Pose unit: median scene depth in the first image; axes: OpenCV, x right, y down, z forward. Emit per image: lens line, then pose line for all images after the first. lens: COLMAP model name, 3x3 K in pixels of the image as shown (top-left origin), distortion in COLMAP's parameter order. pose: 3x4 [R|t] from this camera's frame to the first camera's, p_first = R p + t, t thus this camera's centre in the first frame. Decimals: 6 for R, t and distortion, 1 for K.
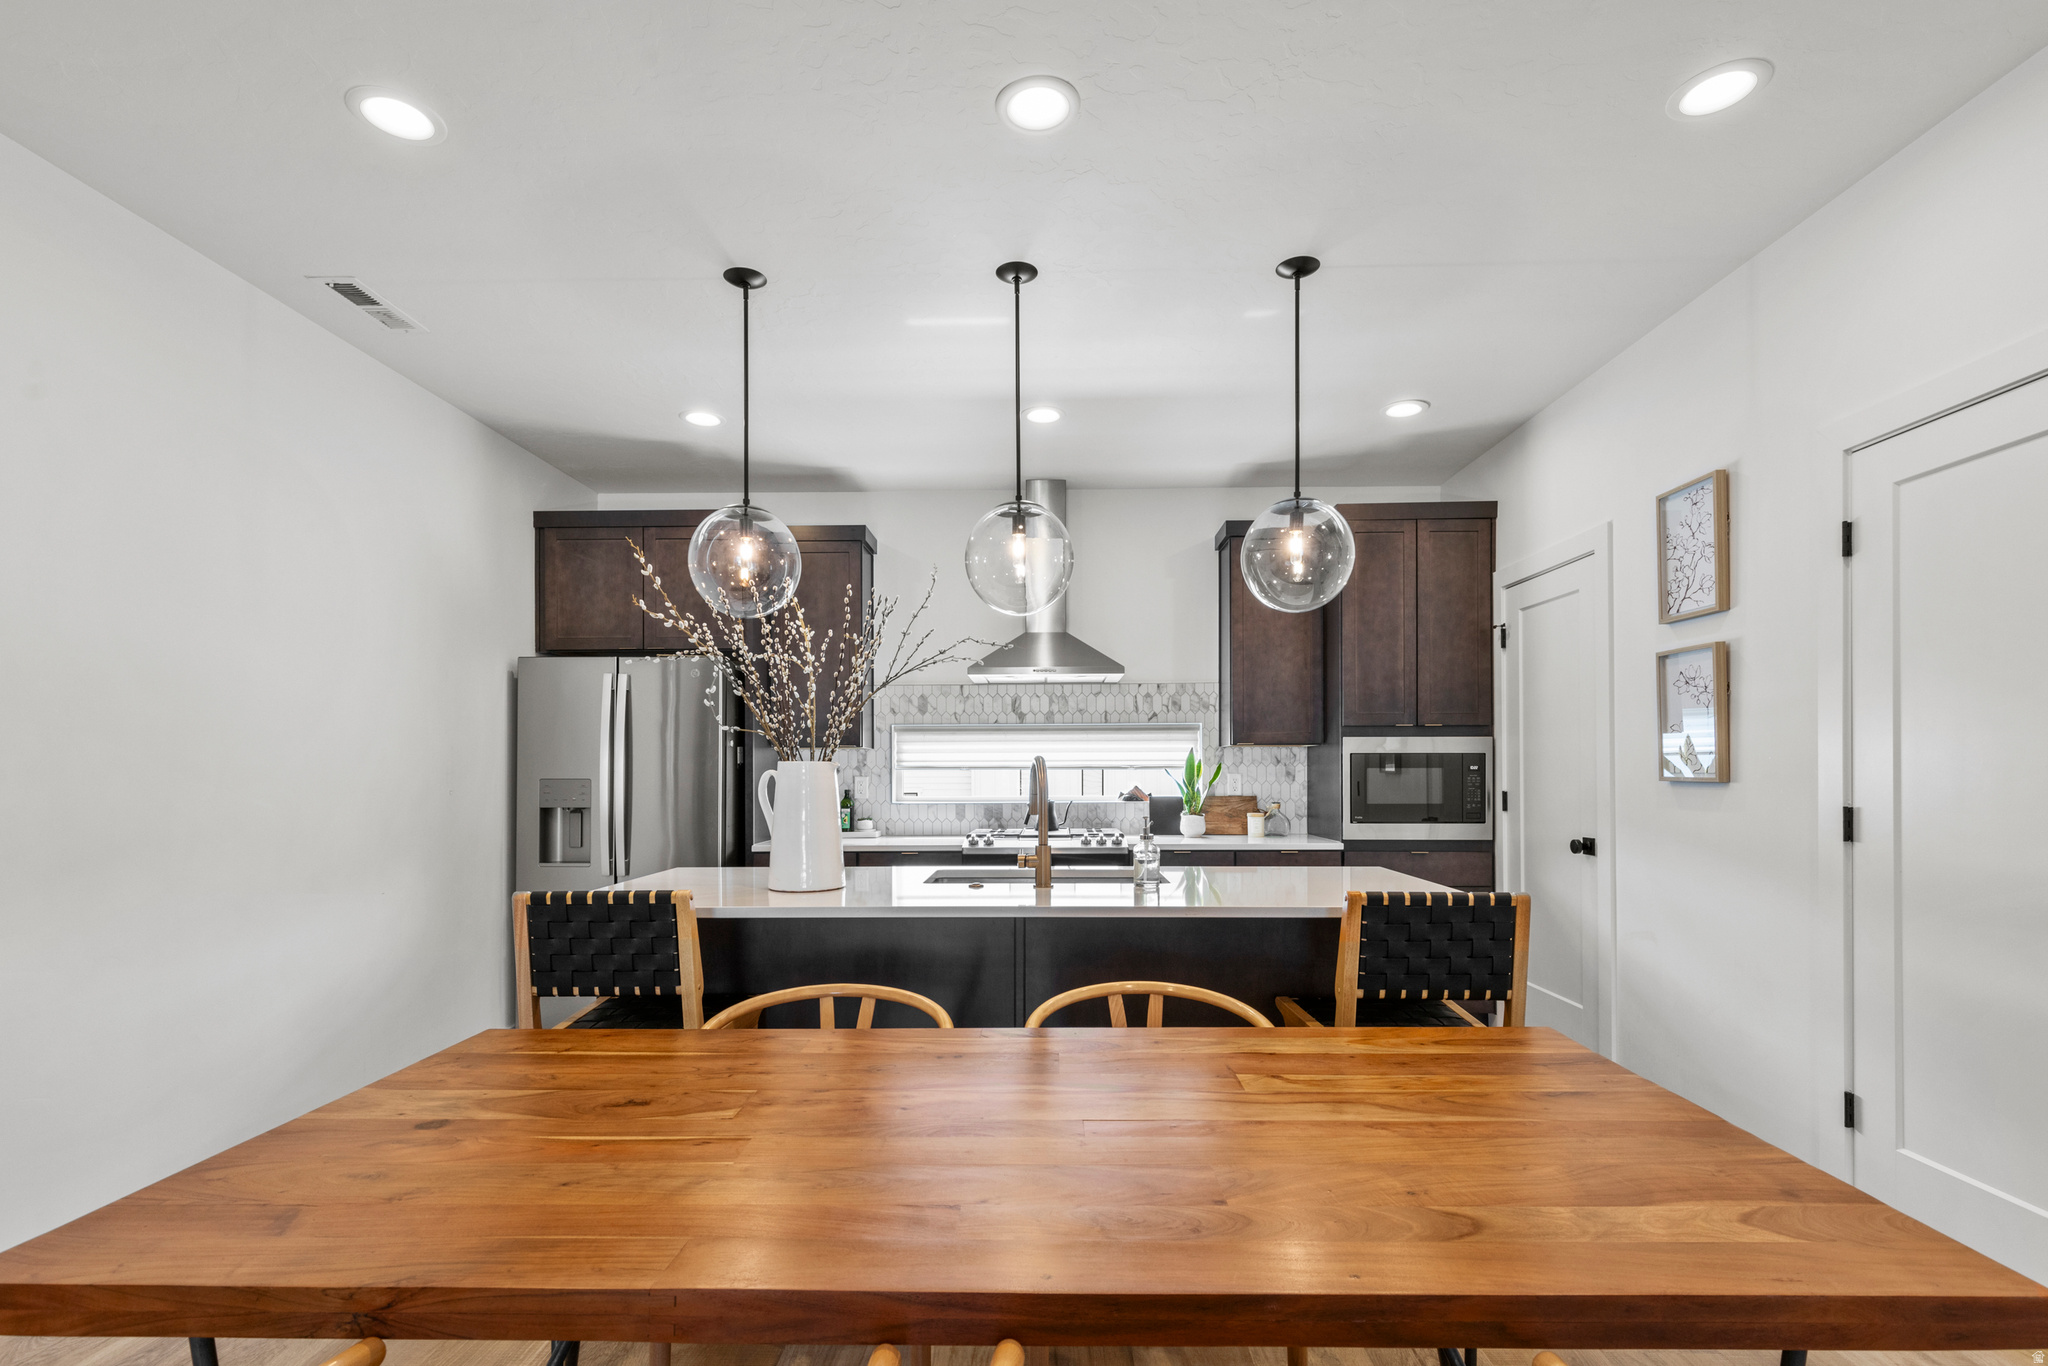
lens RADIAL K [[942.1, 0, 1023.4], [0, 942.1, 768.7], [0, 0, 1]] dist [0.002001, -0.000084]
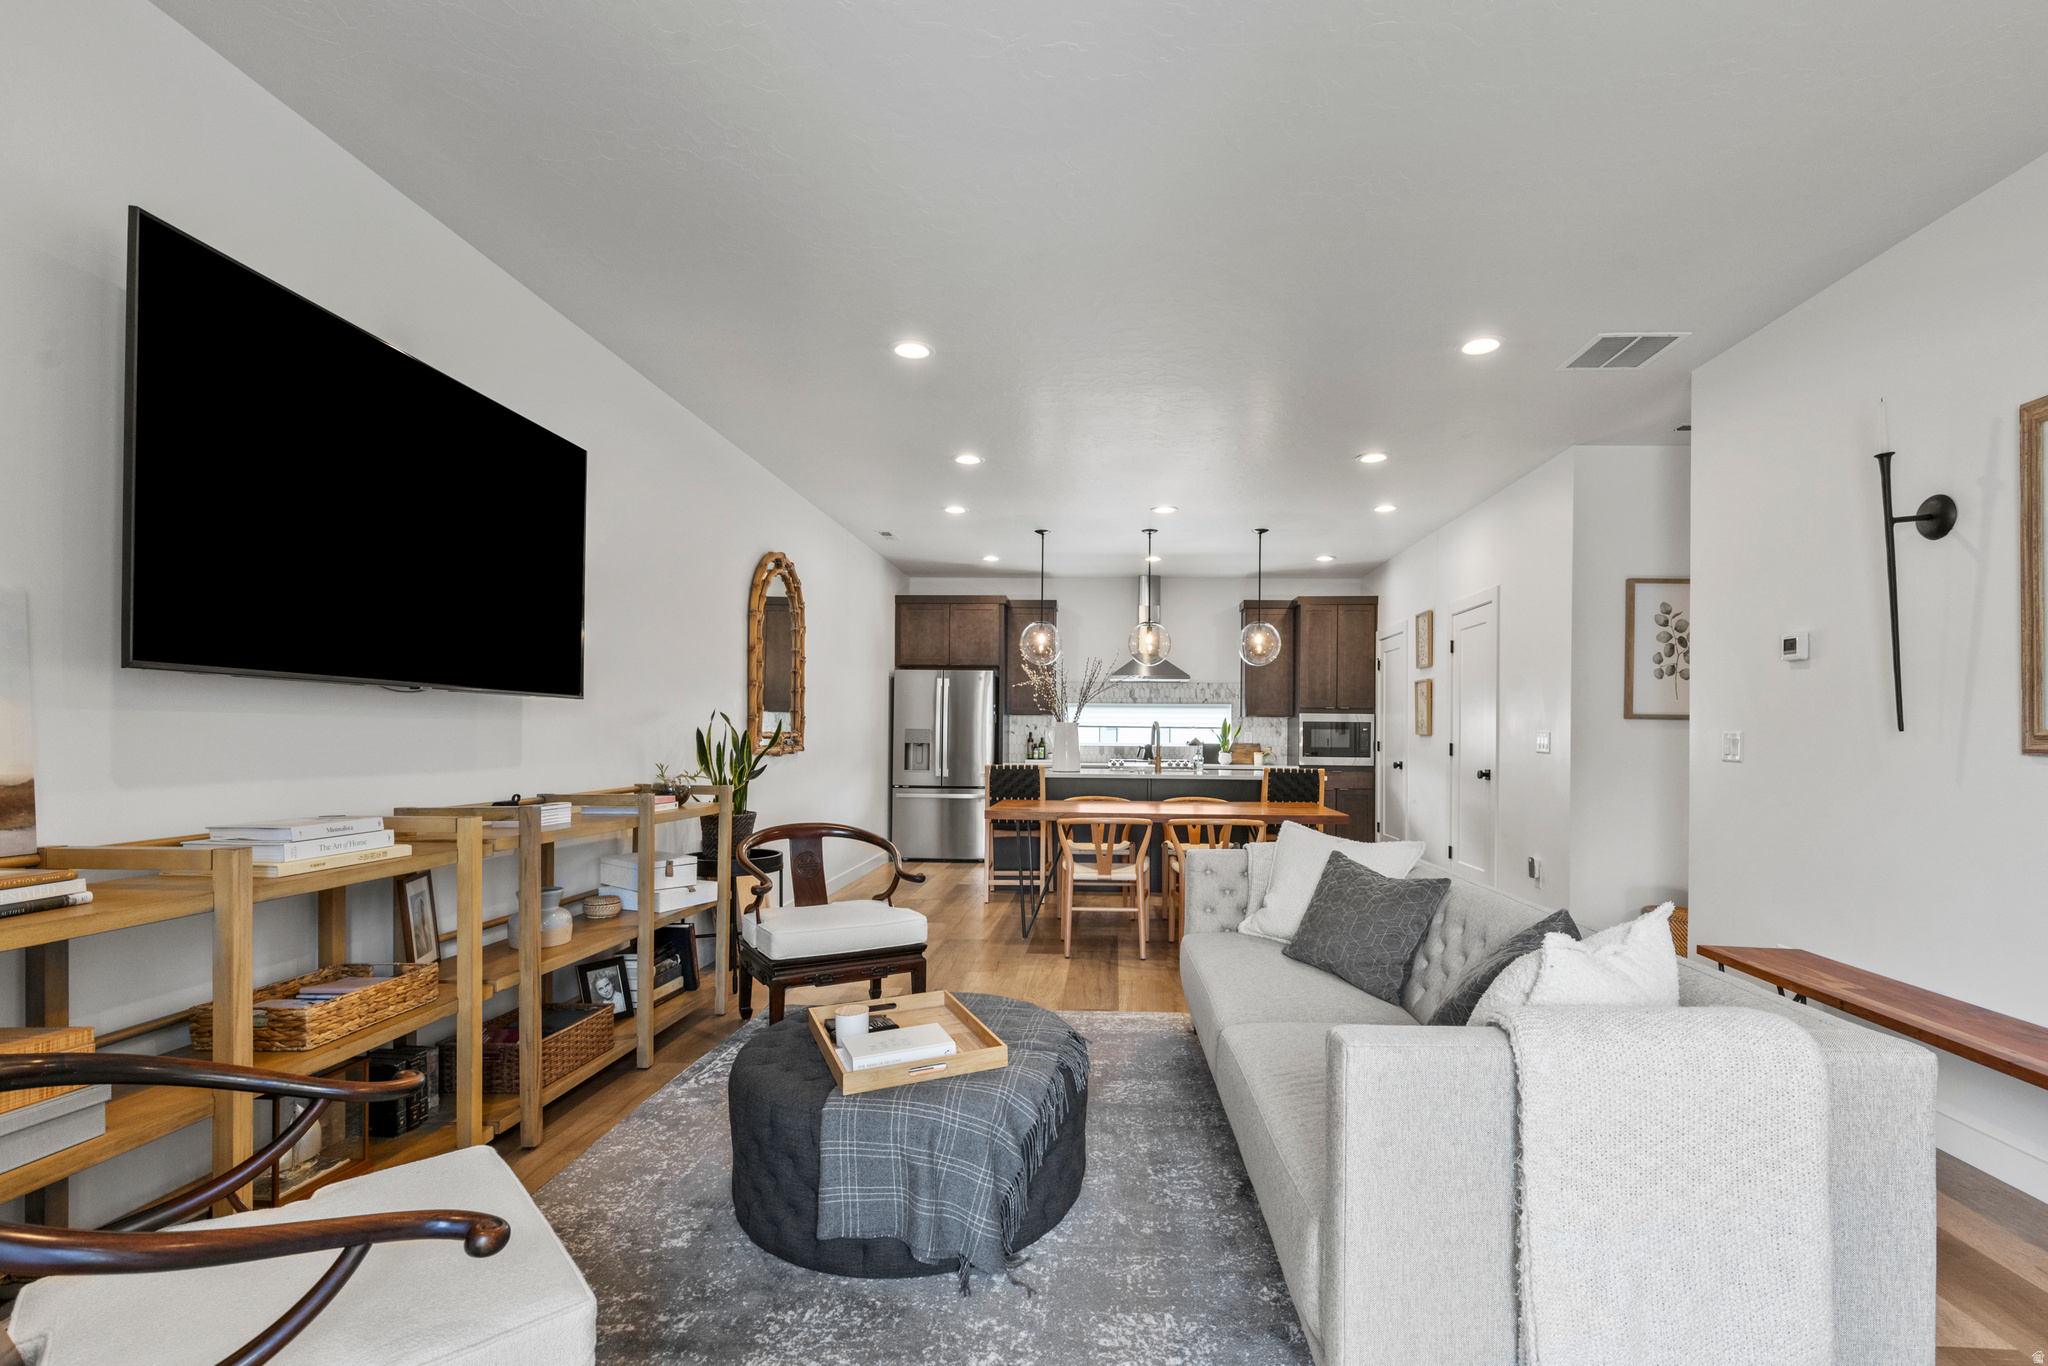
lens RADIAL K [[942.1, 0, 1075.5], [0, 942.1, 728.1], [0, 0, 1]] dist [0.002001, -0.000084]
pose [[0.999869, 0.012857, -0.009877, -0.113920], [-0.012886, 0.999913, -0.002856, 0.009351], [0.009840, 0.002982, 0.999947, -0.994565]]
